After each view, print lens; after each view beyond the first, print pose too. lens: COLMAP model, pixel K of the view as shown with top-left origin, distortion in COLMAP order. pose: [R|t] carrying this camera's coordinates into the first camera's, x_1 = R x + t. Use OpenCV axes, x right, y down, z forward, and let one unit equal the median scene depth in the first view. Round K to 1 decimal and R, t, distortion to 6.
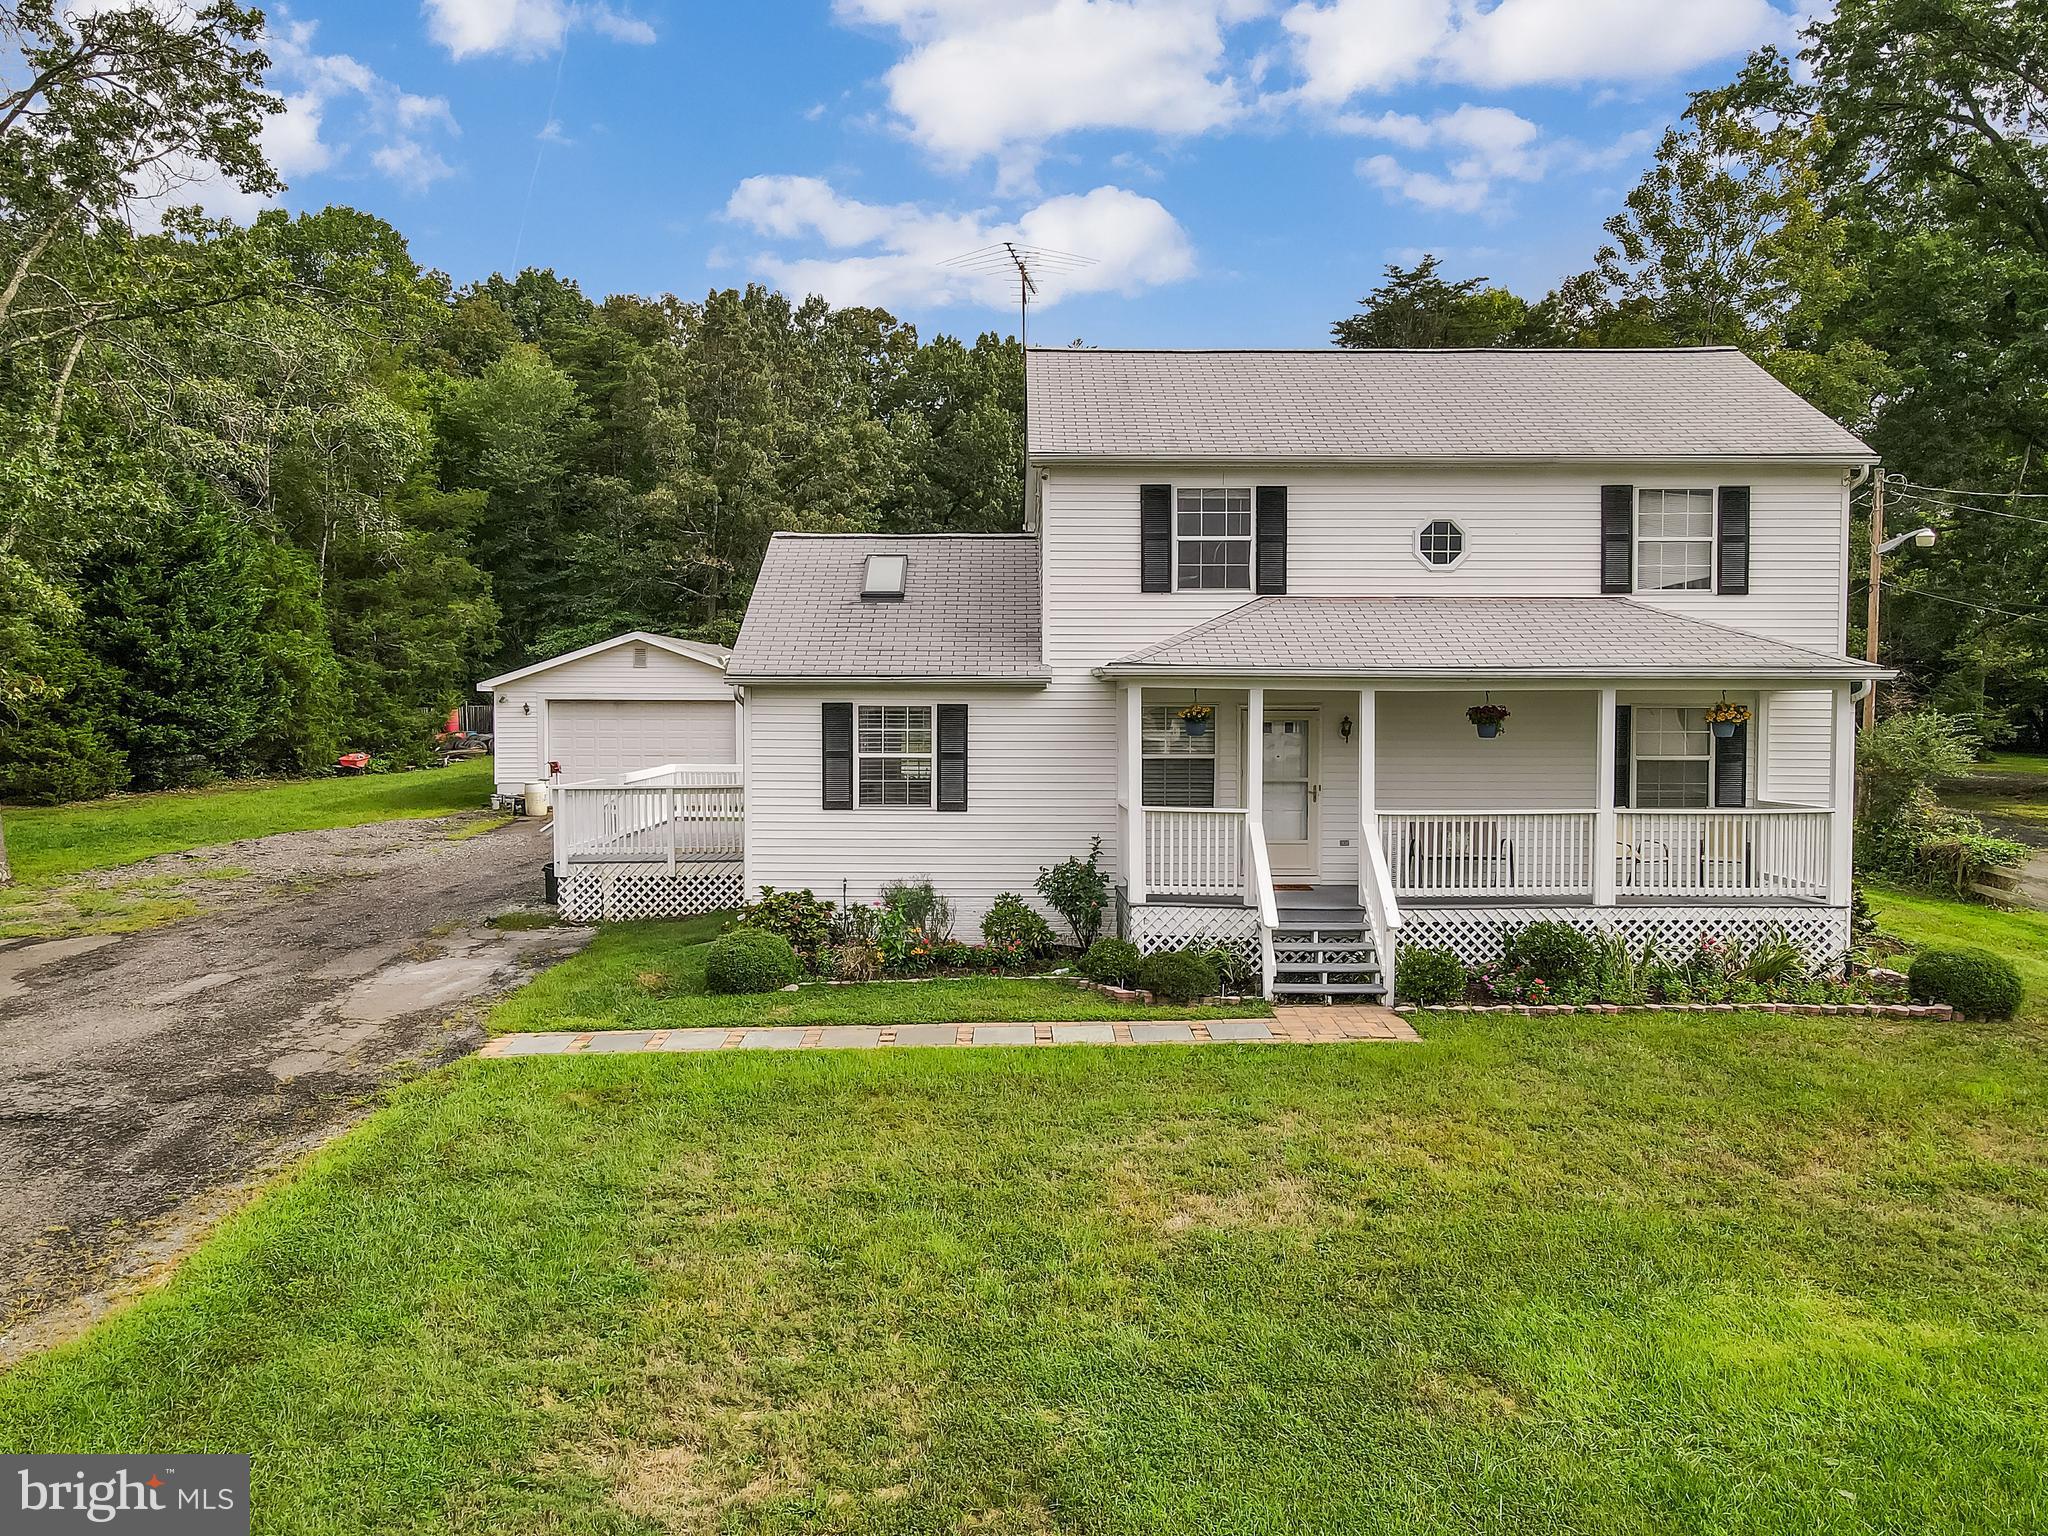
lens RADIAL K [[1470.8, 0, 1024.0], [0, 1470.8, 768.0], [0, 0, 1]] dist [0.049007, 0.000953]
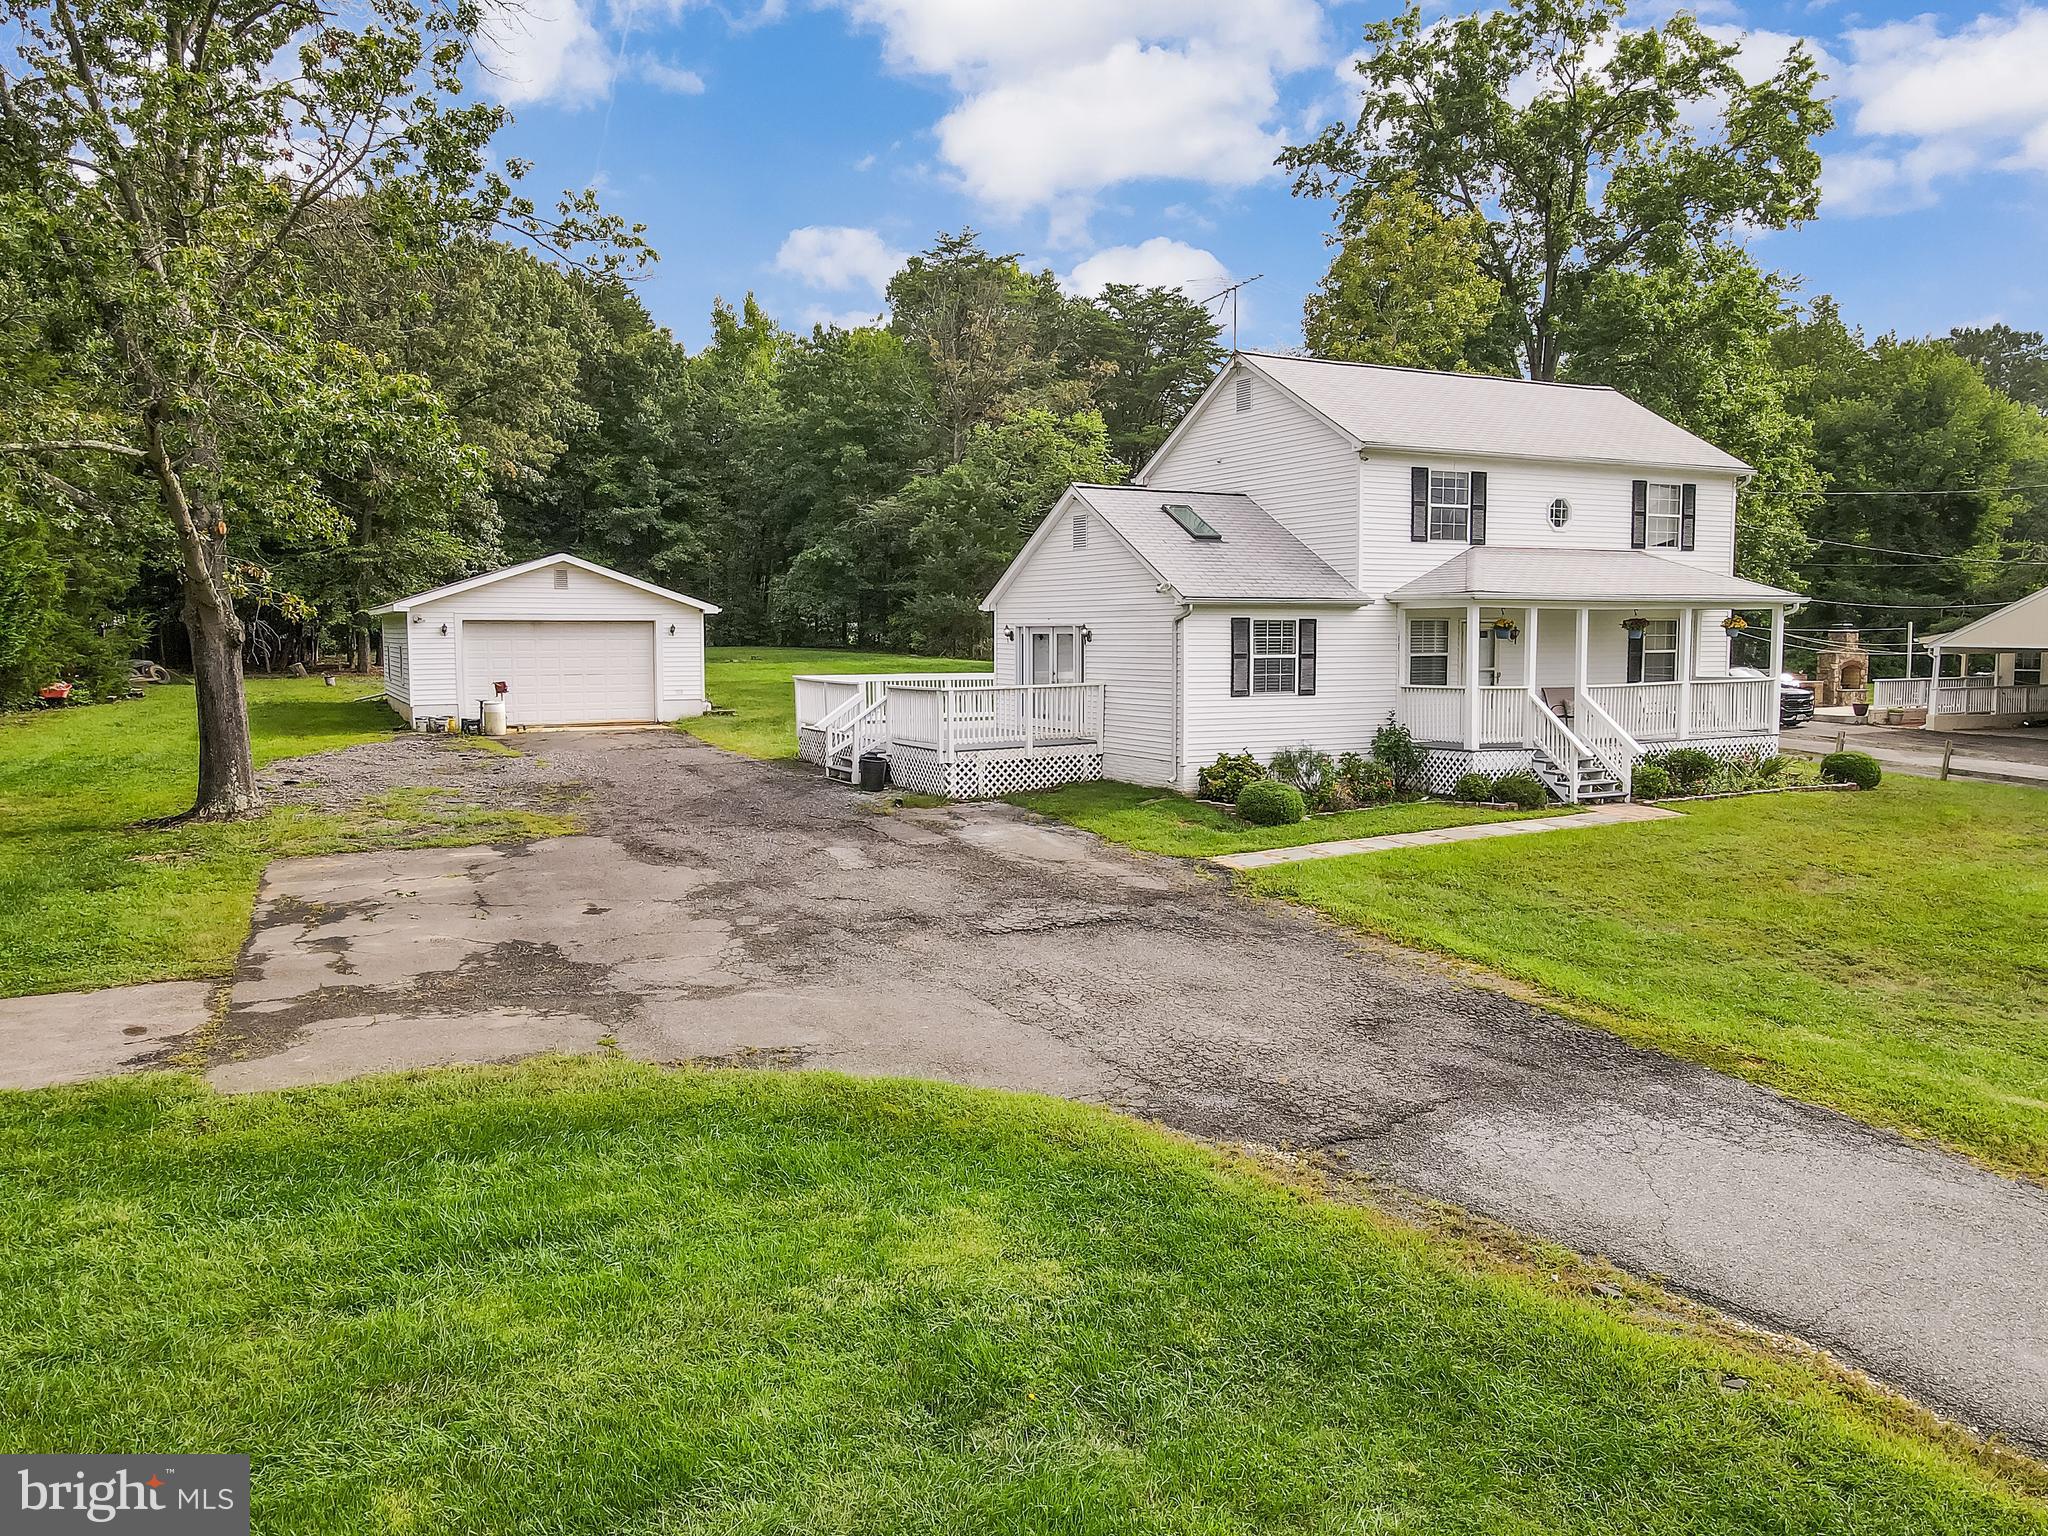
lens RADIAL K [[1470.8, 0, 1024.0], [0, 1470.8, 768.0], [0, 0, 1]] dist [0.049007, 0.000953]
pose [[0.886123, -0.046802, 0.461081, -0.938356], [0.023845, 0.998174, 0.055493, 0.013828], [-0.462836, -0.038179, 0.885621, -0.120538]]
